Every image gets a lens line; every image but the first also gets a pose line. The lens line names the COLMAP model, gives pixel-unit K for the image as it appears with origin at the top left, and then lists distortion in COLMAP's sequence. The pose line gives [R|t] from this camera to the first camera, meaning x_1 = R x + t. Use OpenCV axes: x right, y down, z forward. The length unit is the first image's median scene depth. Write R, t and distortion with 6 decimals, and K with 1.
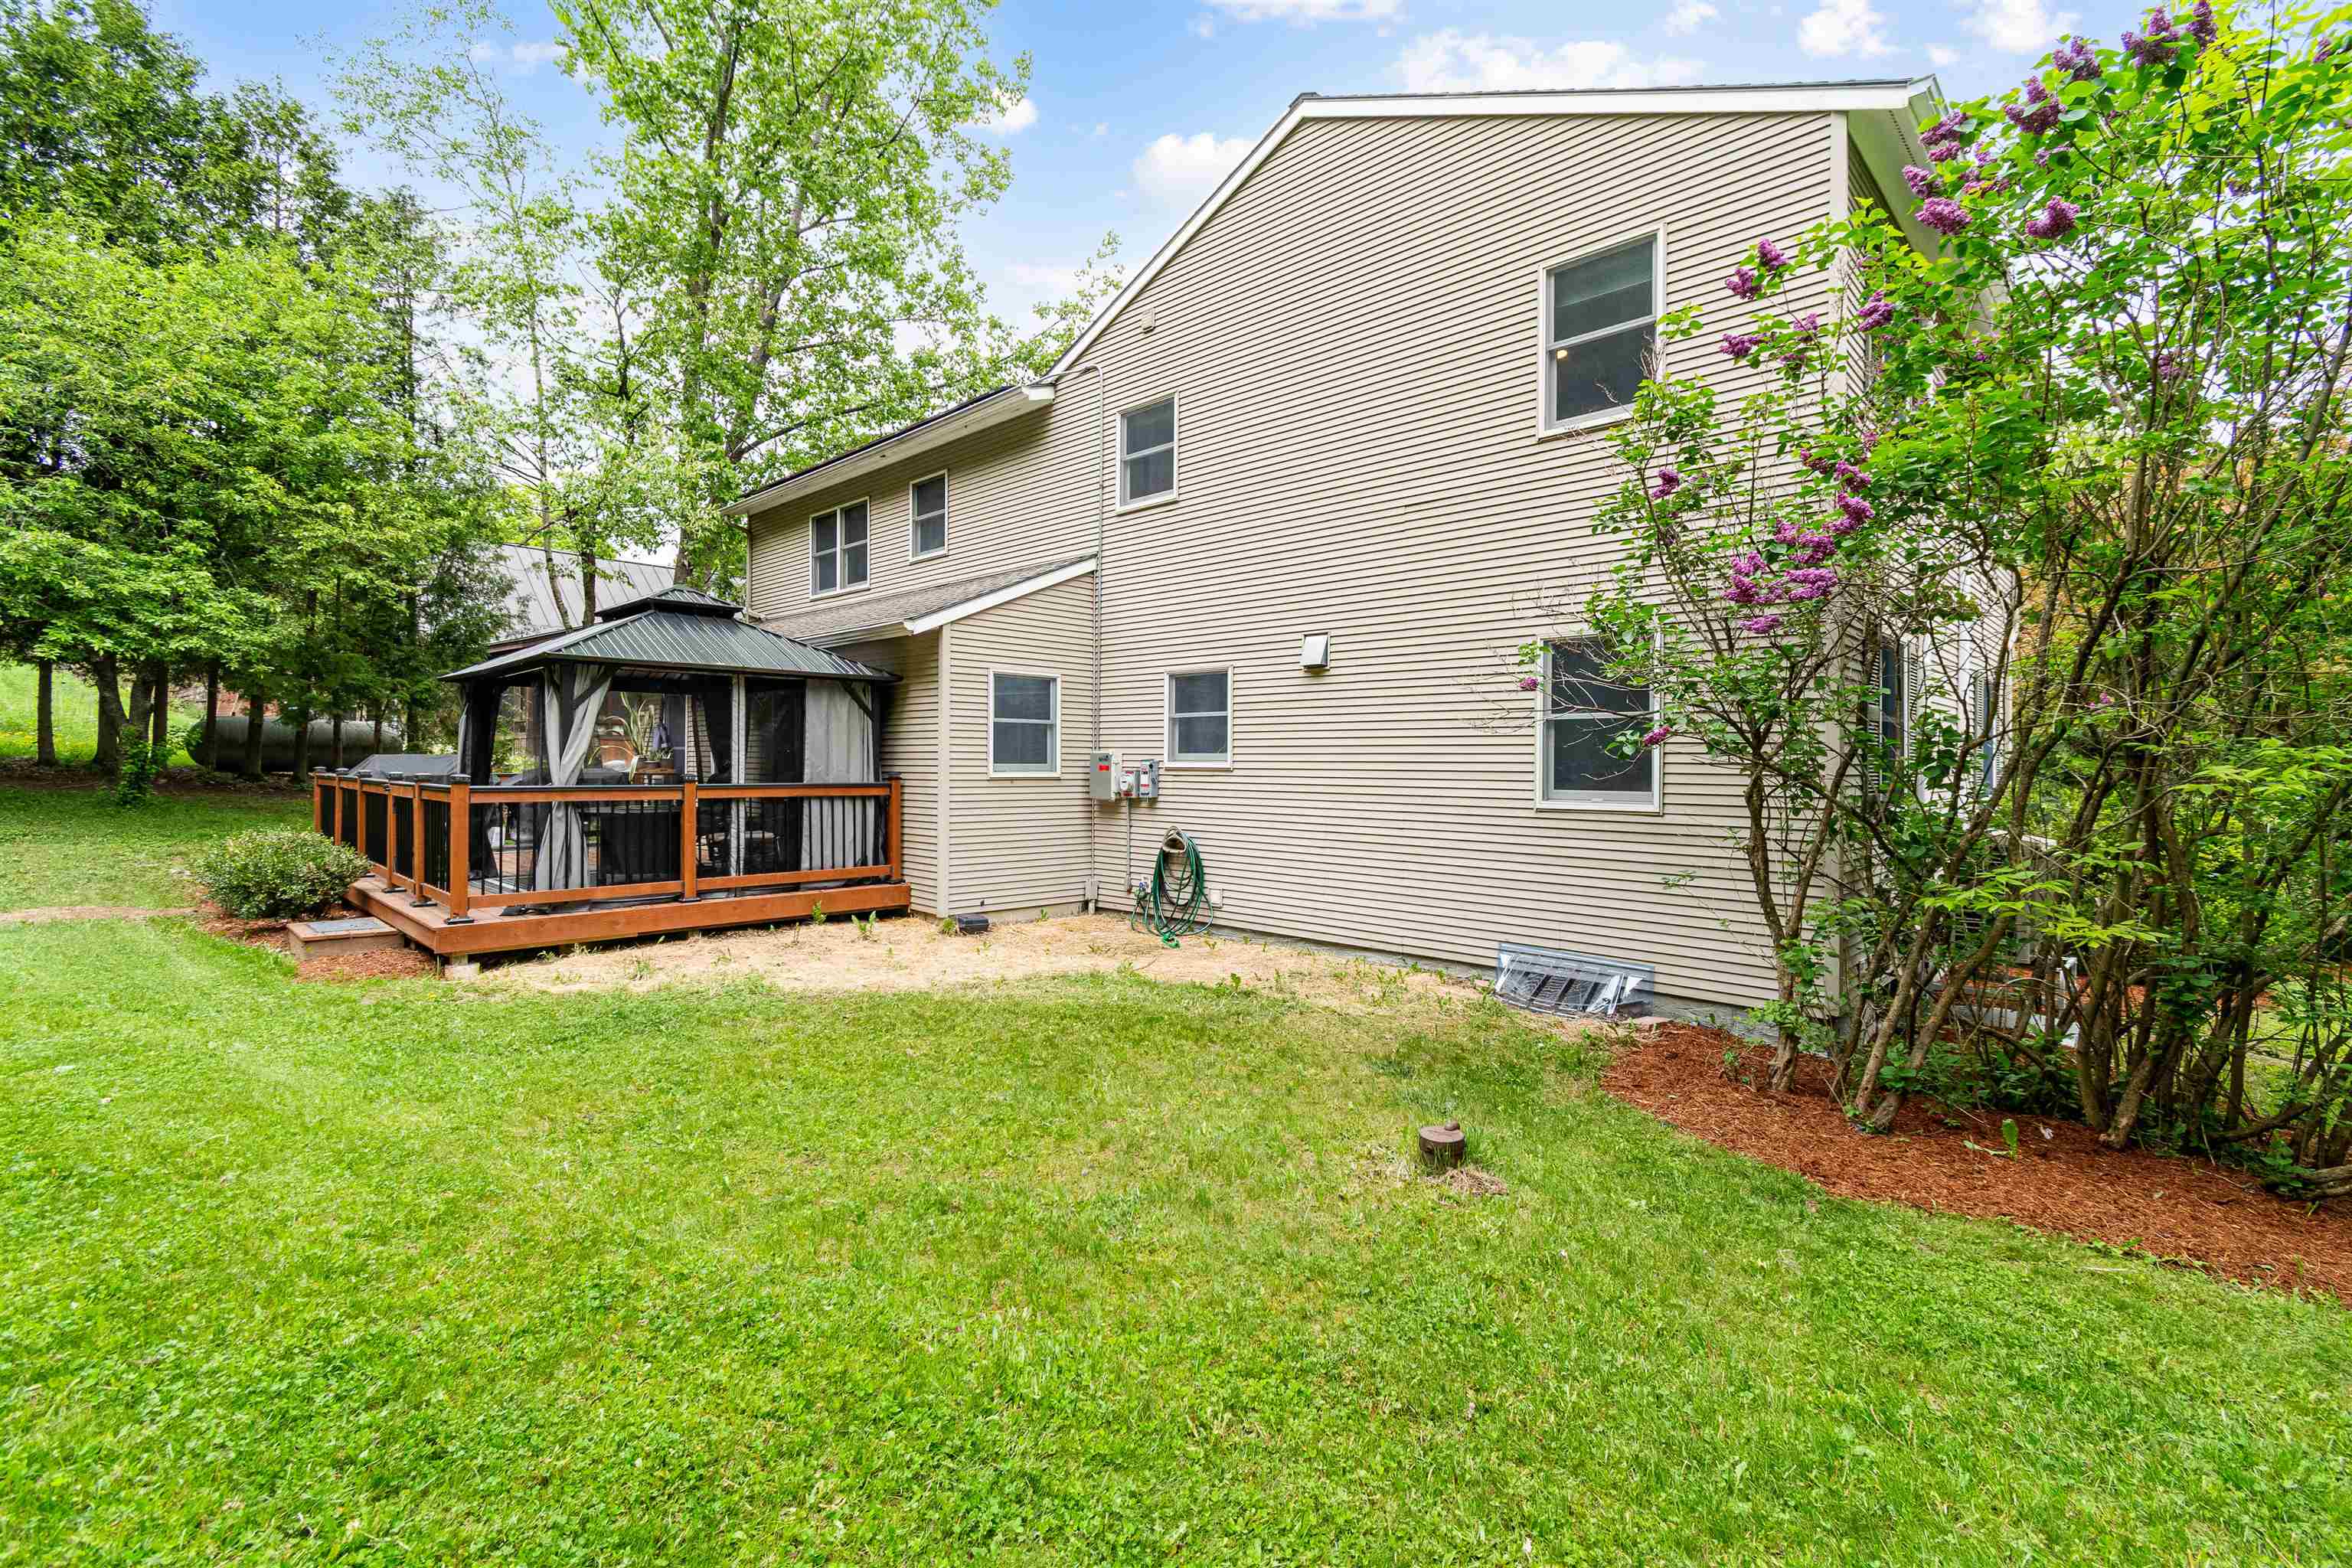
lens RADIAL K [[1047.0, 0, 1180.3], [0, 1047.0, 763.9], [0, 0, 1]] dist [0.001853, -0.001296]
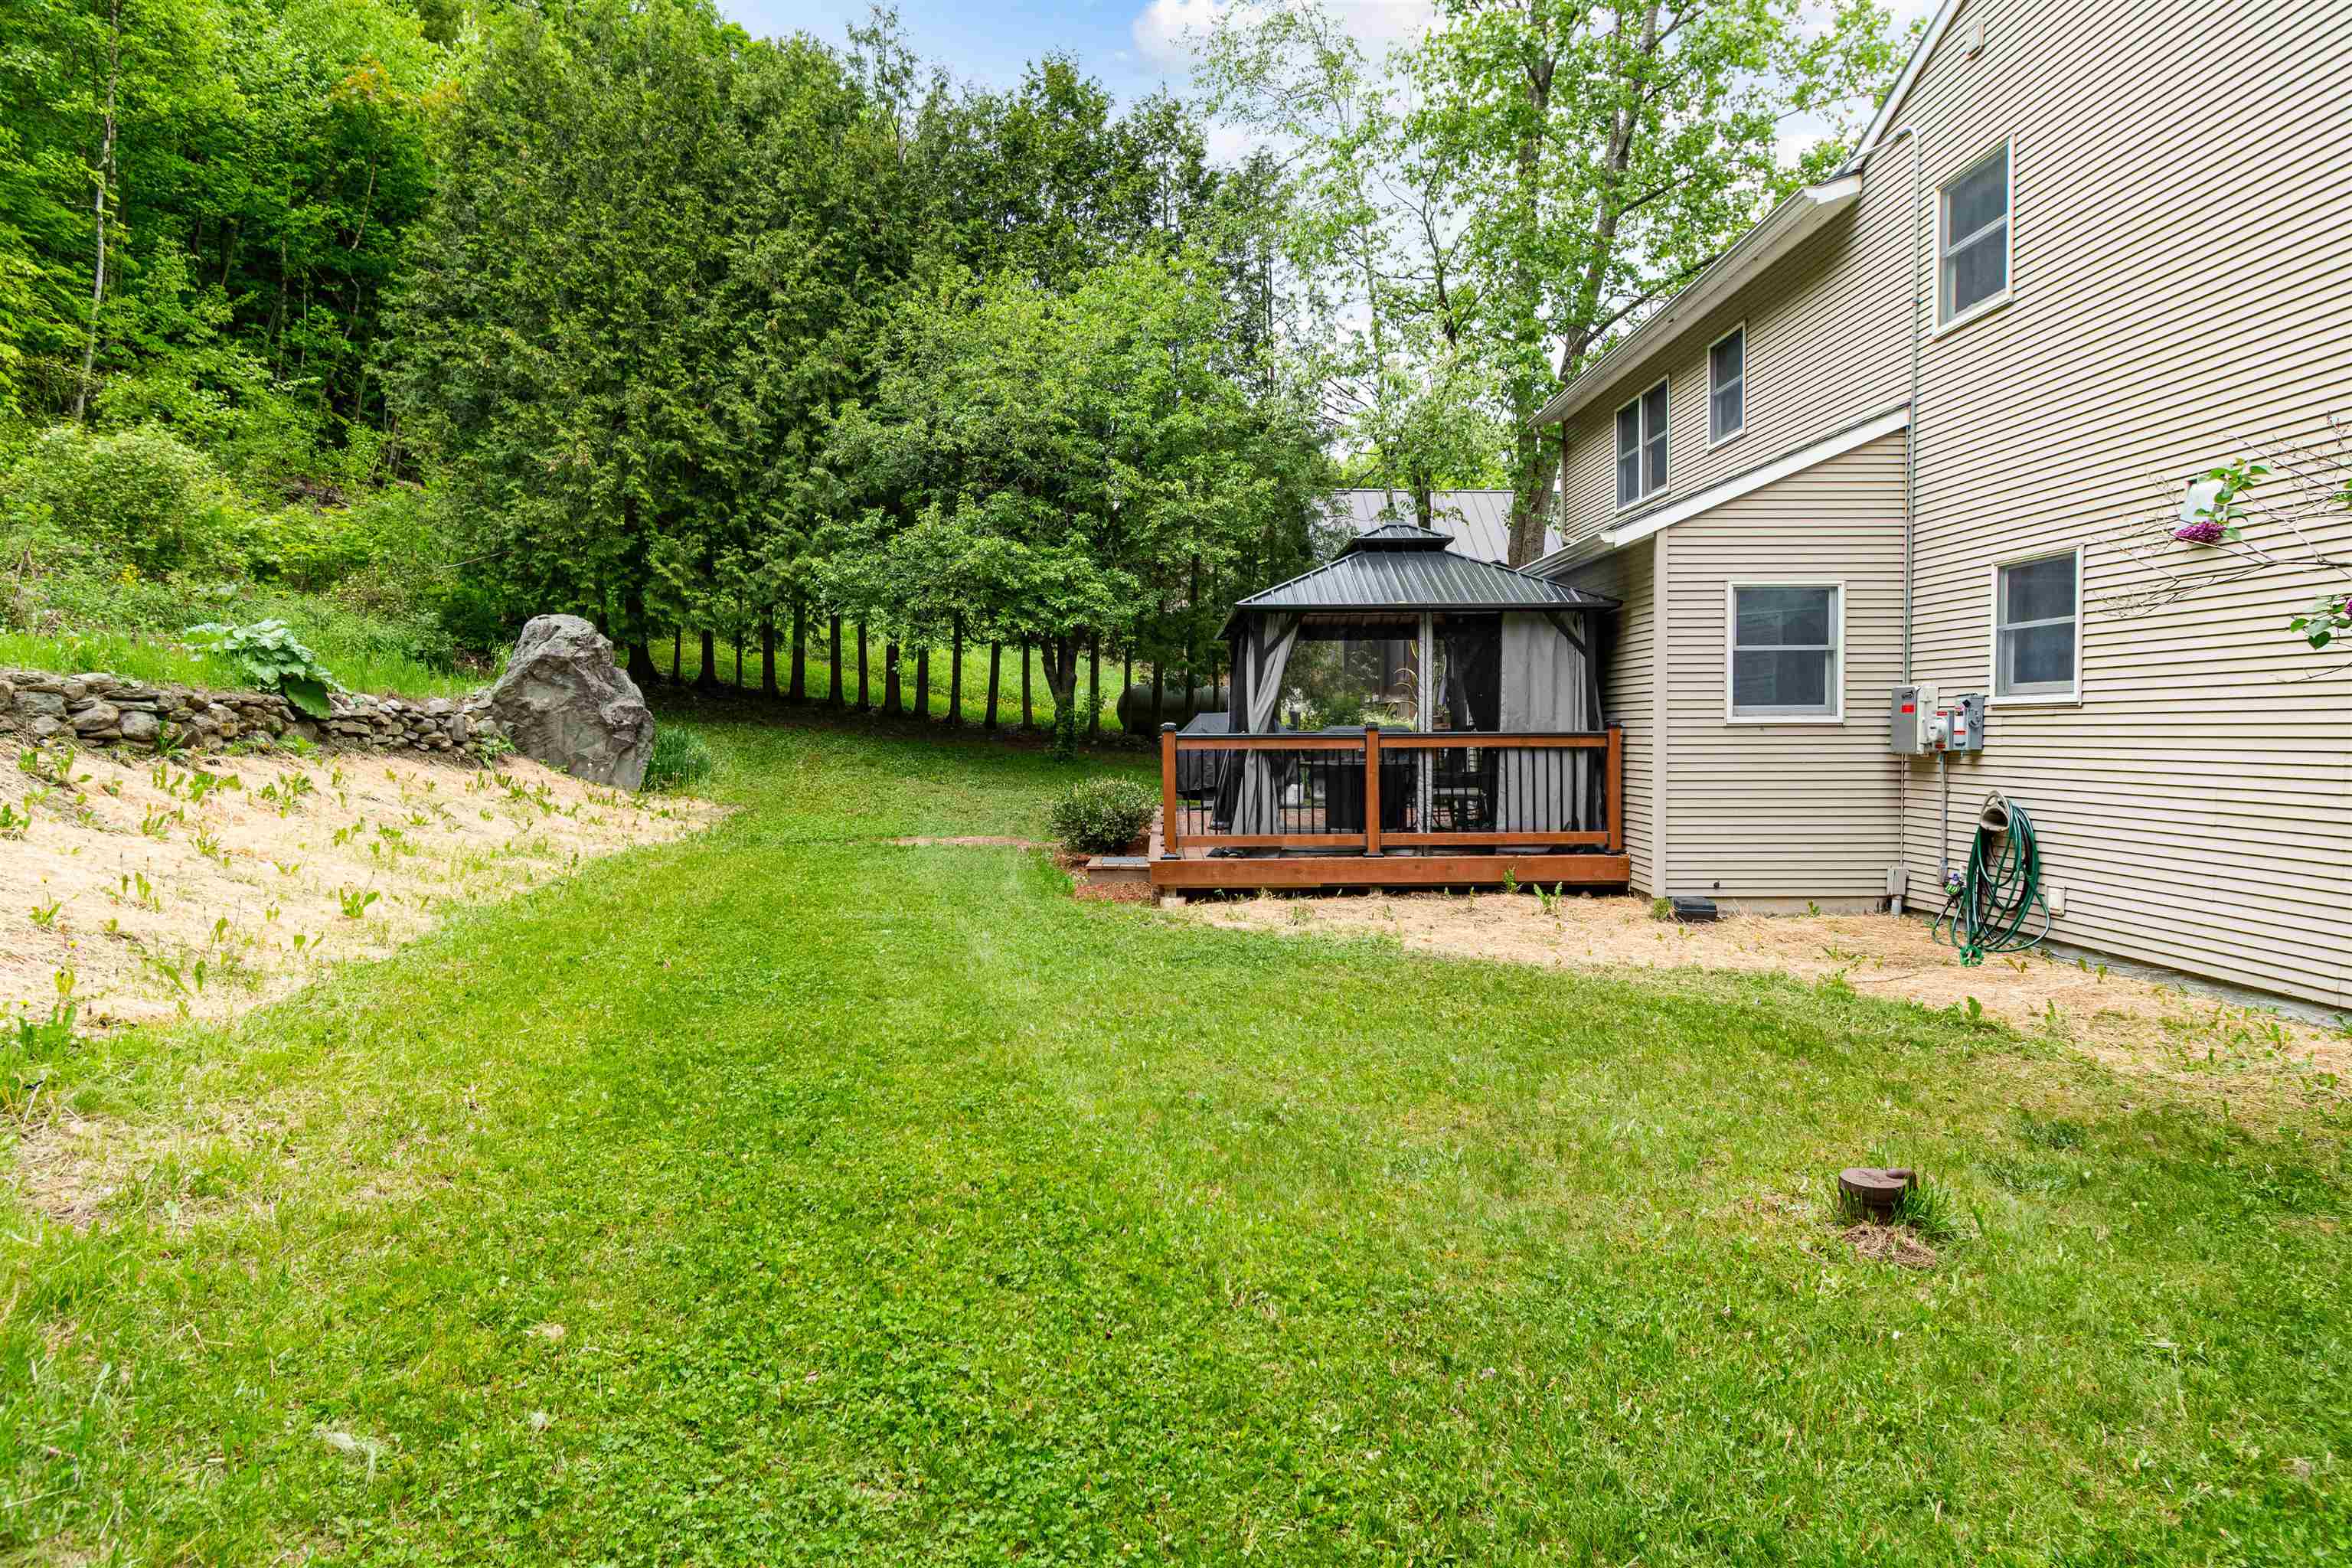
lens RADIAL K [[1369.3, 0, 1176.5], [0, 1369.3, 790.2], [0, 0, 1]] dist [0.004130, 0.000207]
pose [[0.704257, 0.019826, -0.709668, 0.241713], [0.010118, 0.999228, 0.037957, 0.019042], [0.709873, -0.033912, 0.703513, 0.001379]]
